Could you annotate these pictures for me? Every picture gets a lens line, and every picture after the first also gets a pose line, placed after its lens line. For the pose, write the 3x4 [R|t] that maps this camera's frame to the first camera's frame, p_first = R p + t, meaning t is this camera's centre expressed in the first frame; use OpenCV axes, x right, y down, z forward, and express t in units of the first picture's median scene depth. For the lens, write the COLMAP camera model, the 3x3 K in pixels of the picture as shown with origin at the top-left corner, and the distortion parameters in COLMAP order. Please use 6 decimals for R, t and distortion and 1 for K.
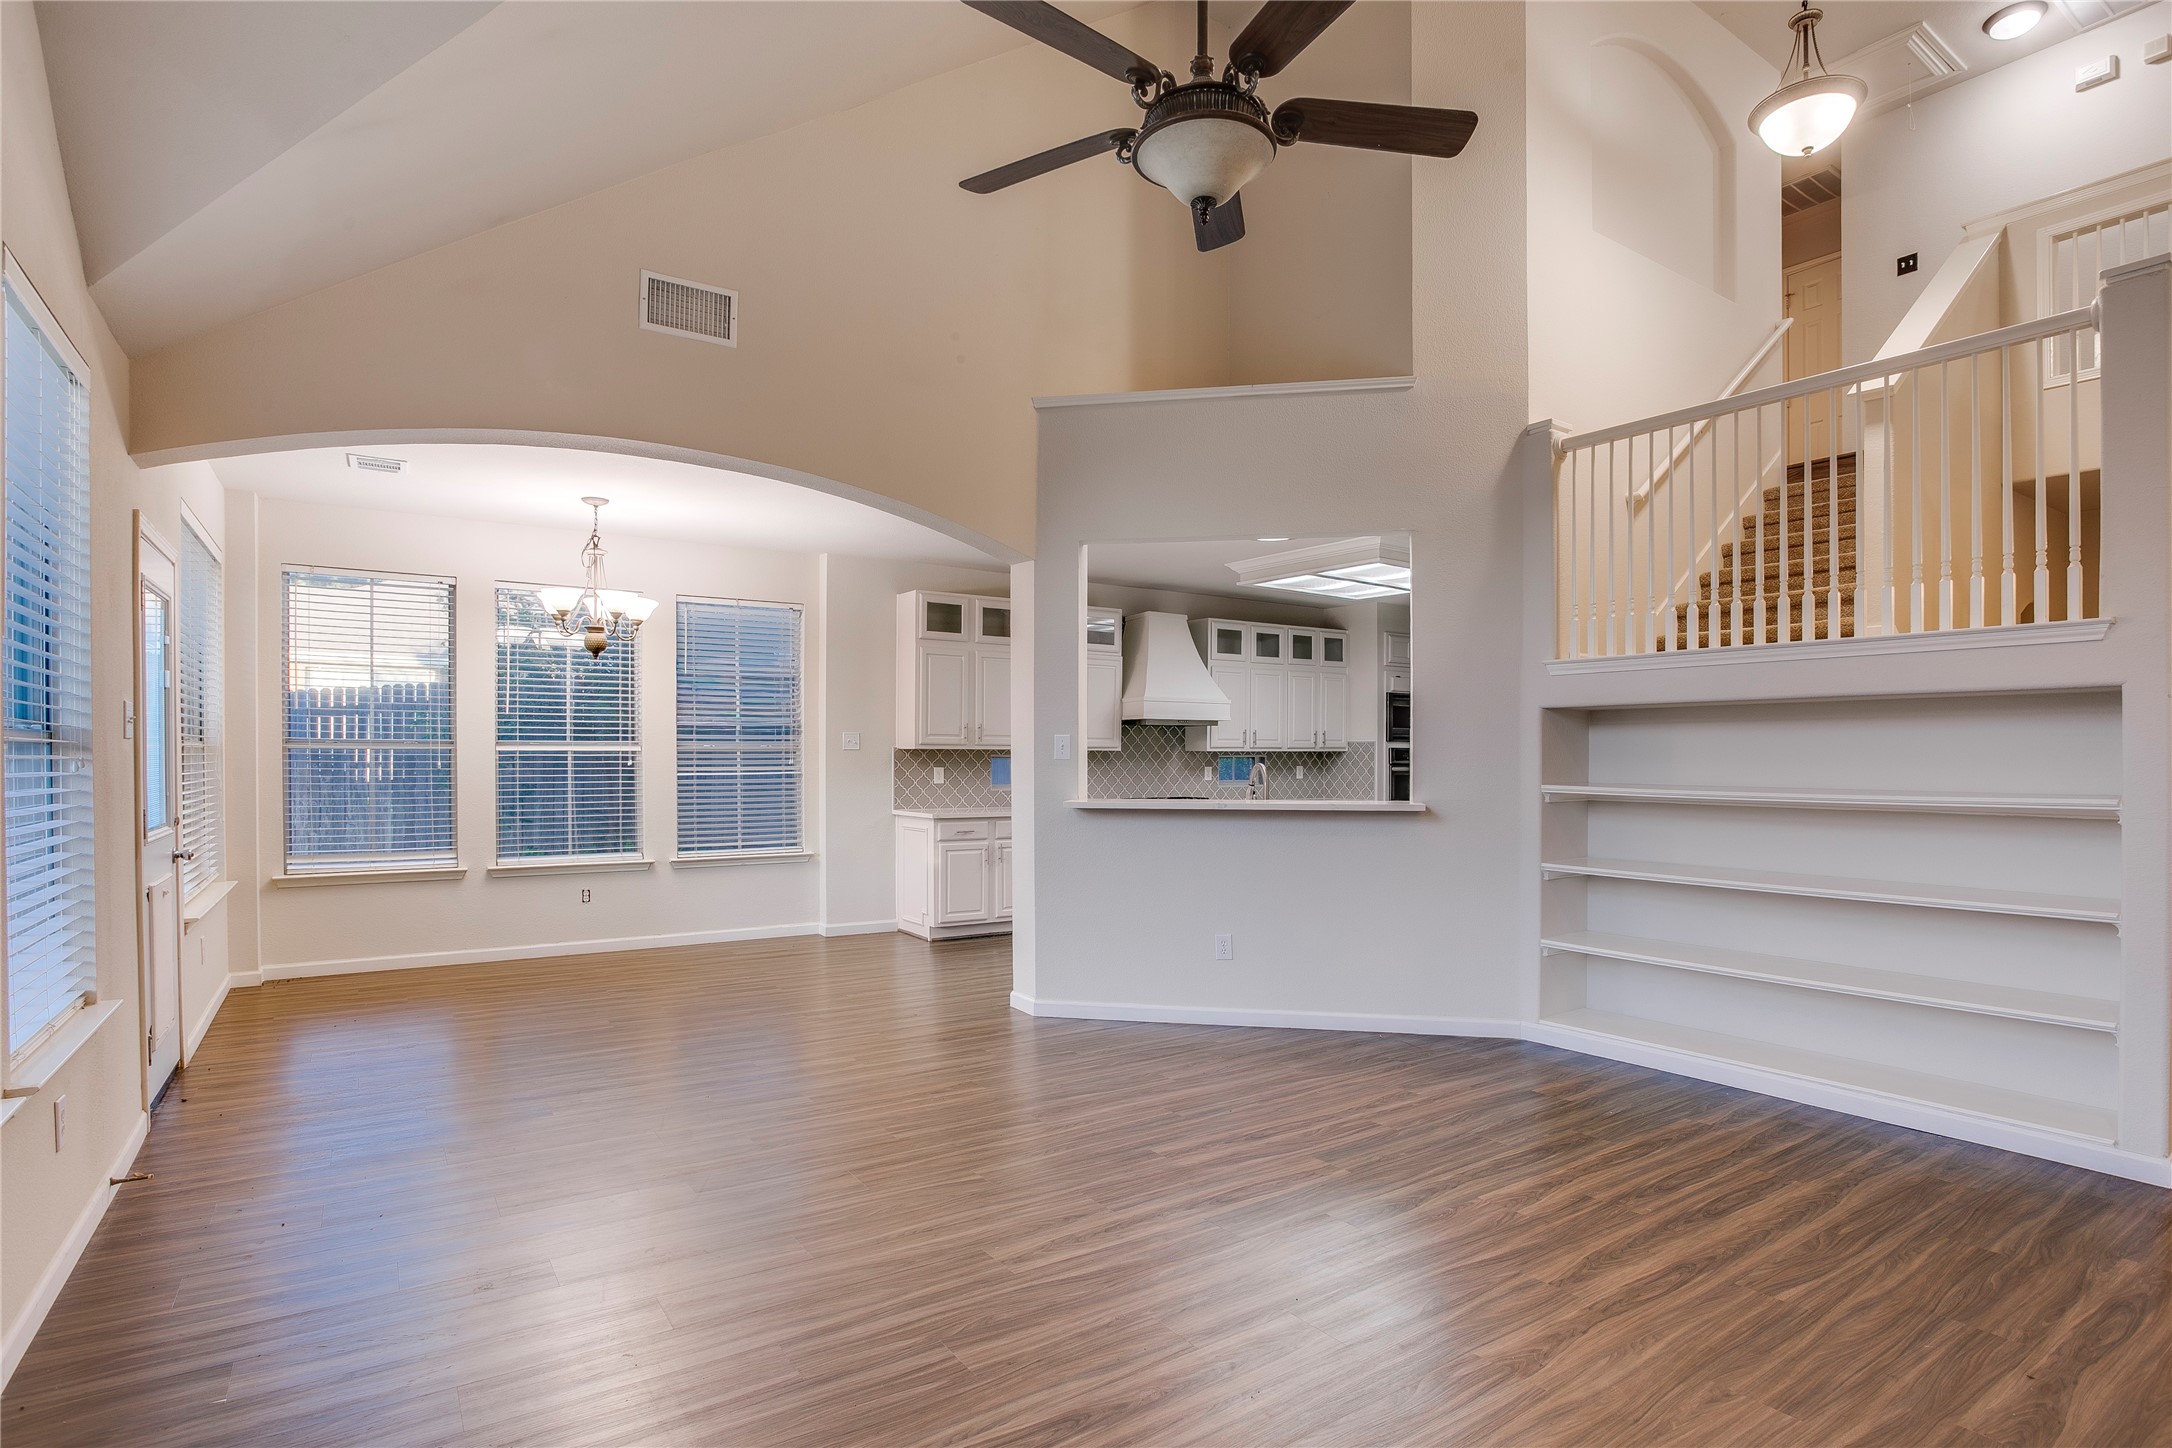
lens RADIAL K [[1113.0, 0, 1086.3], [0, 1113.0, 767.8], [0, 0, 1]] dist [-0.054009, 0.084121]
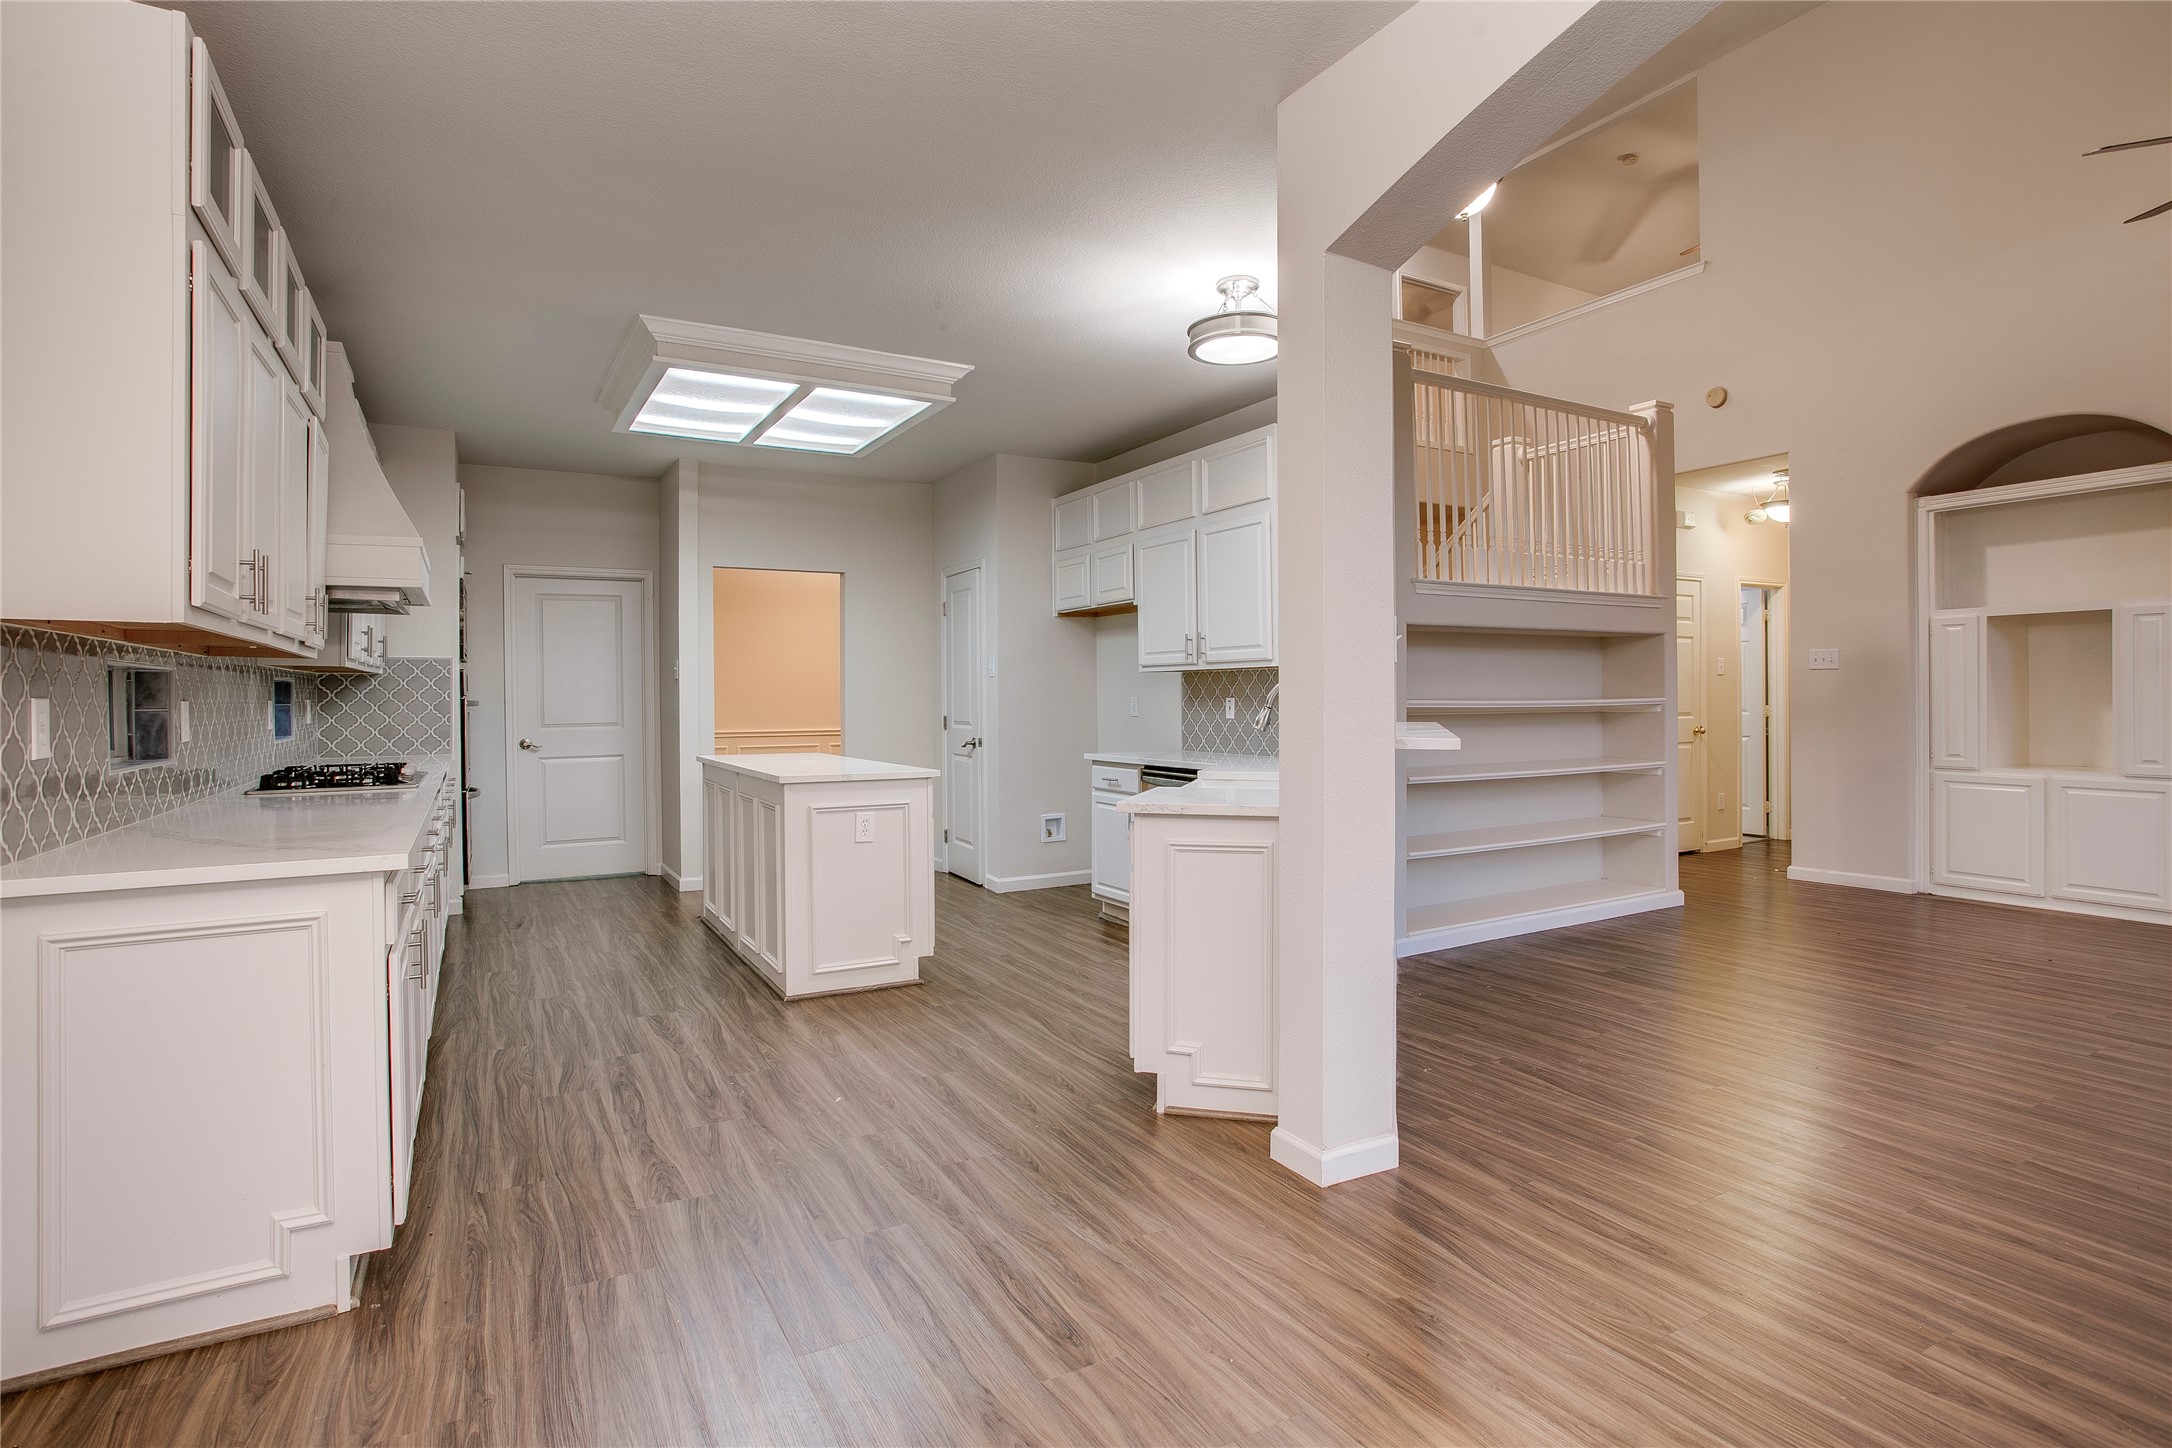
lens RADIAL K [[1086.3, 0, 1087.5], [0, 1086.3, 695.0], [0, 0, 1]] dist [-0.037261, 0.000413]
pose [[0.070120, 0.000435, 0.997538, -0.386415], [0.012576, 0.999920, -0.001320, 0.002285], [-0.997459, 0.012637, 0.070109, 0.770648]]
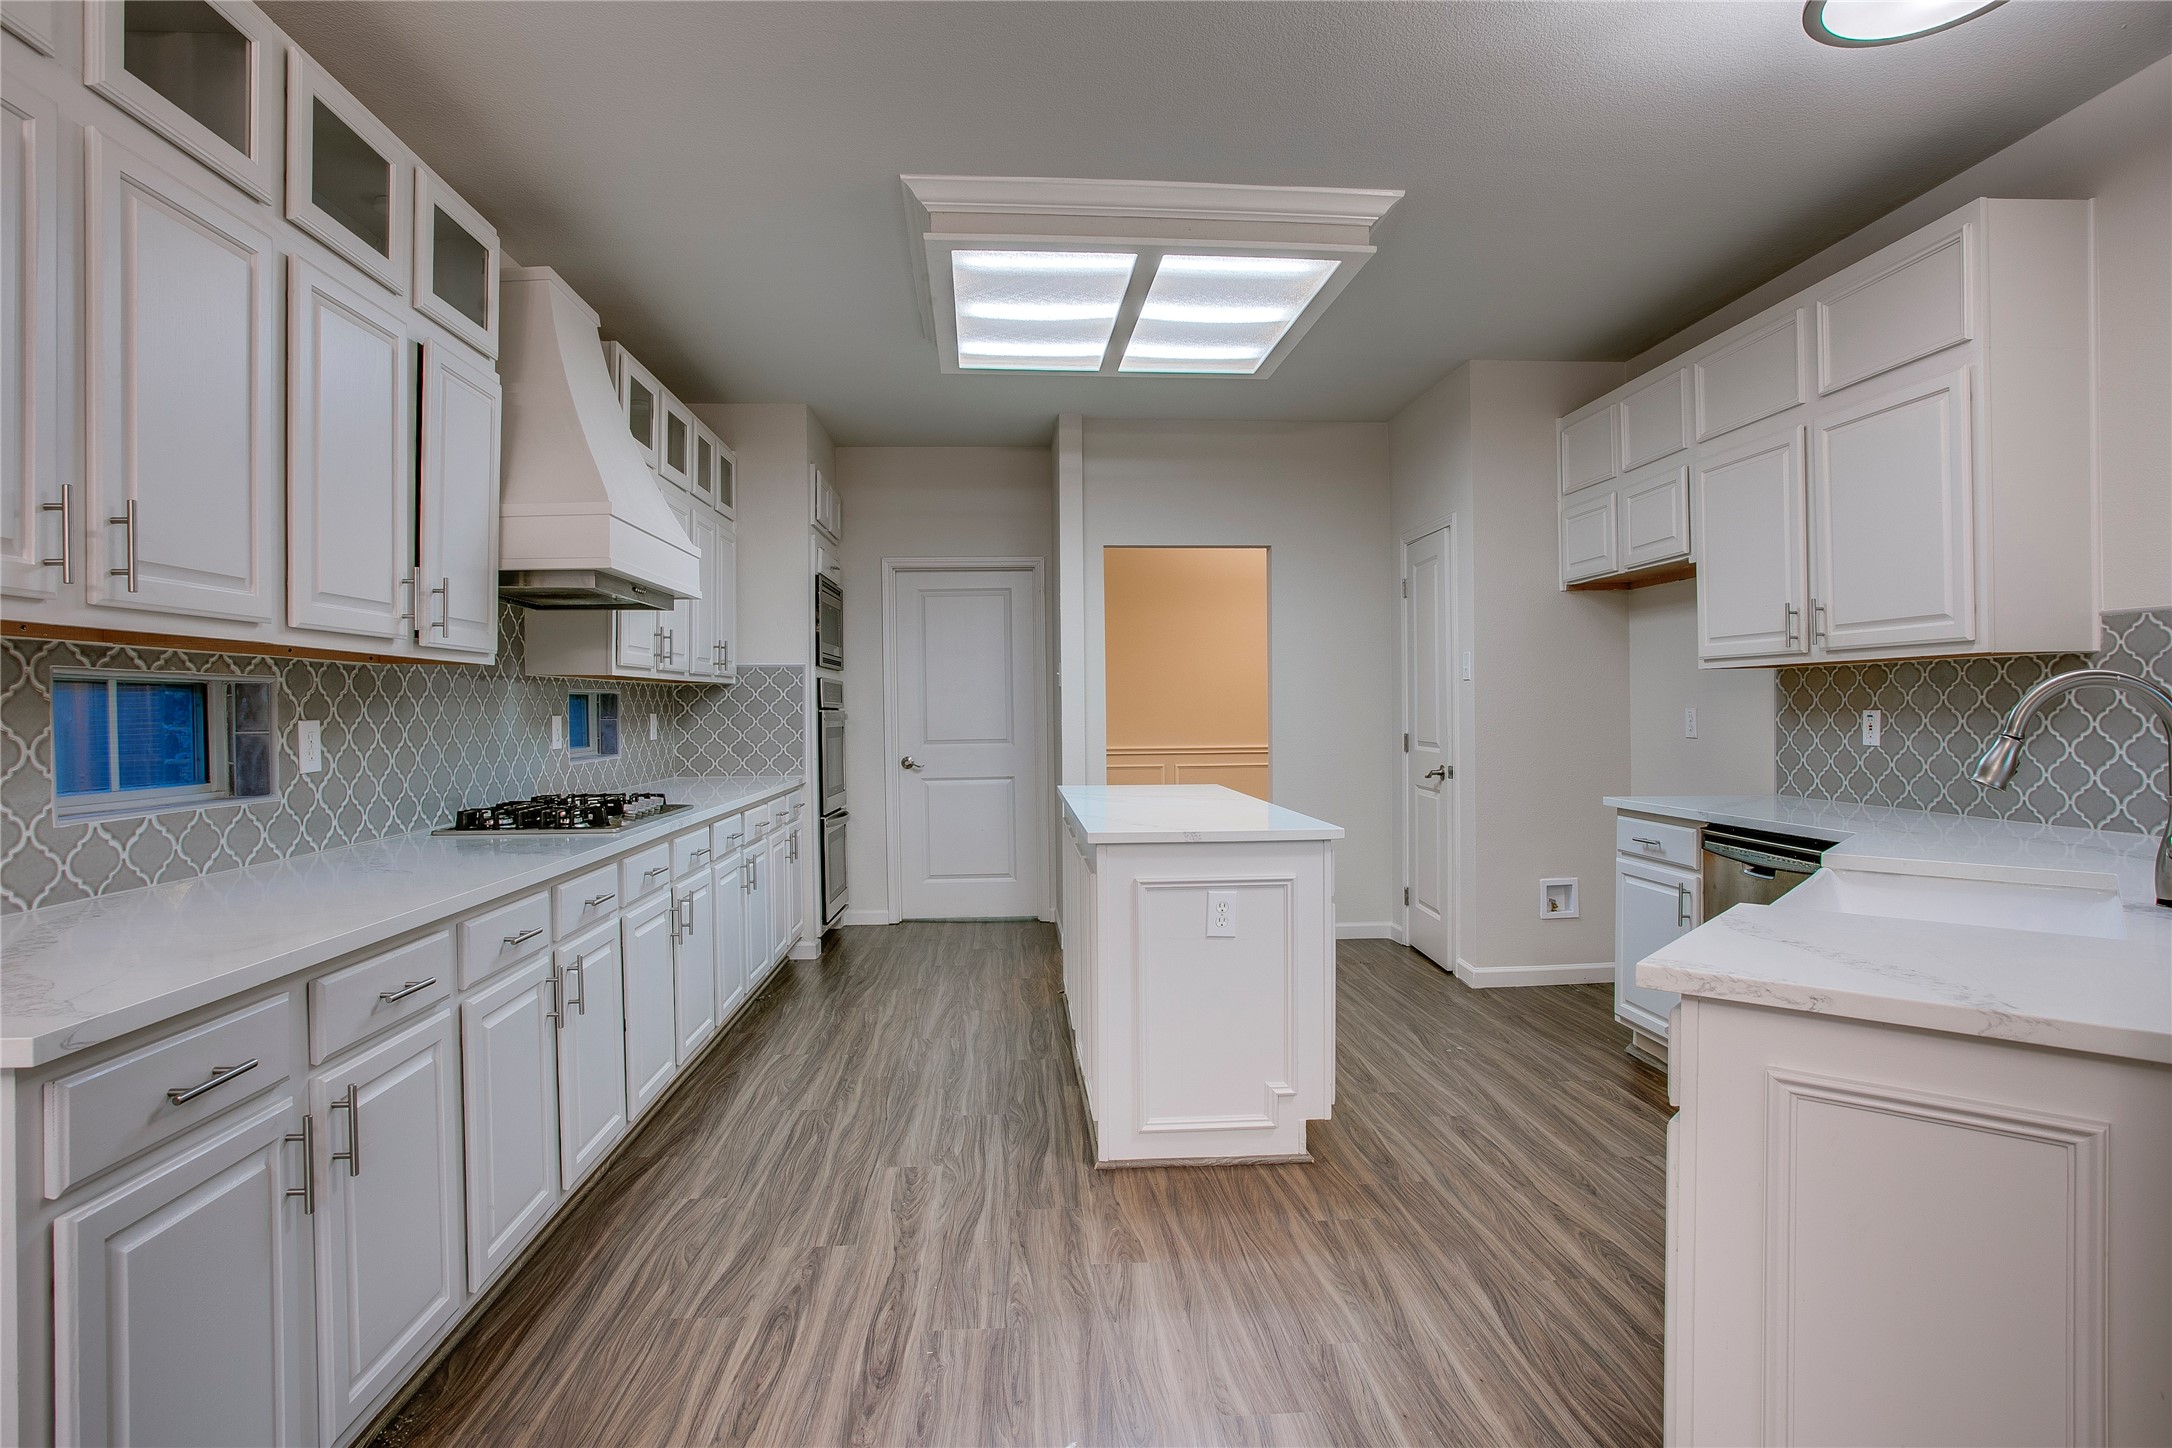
lens RADIAL K [[1146.1, 0, 1073.5], [0, 1146.1, 715.1], [0, 0, 1]] dist [-0.065619, 0.034542]
pose [[0.505794, -0.009949, 0.862597, -0.186811], [0.014366, 0.999892, 0.003108, 0.000383], [-0.862535, 0.010820, 0.505882, 0.774757]]
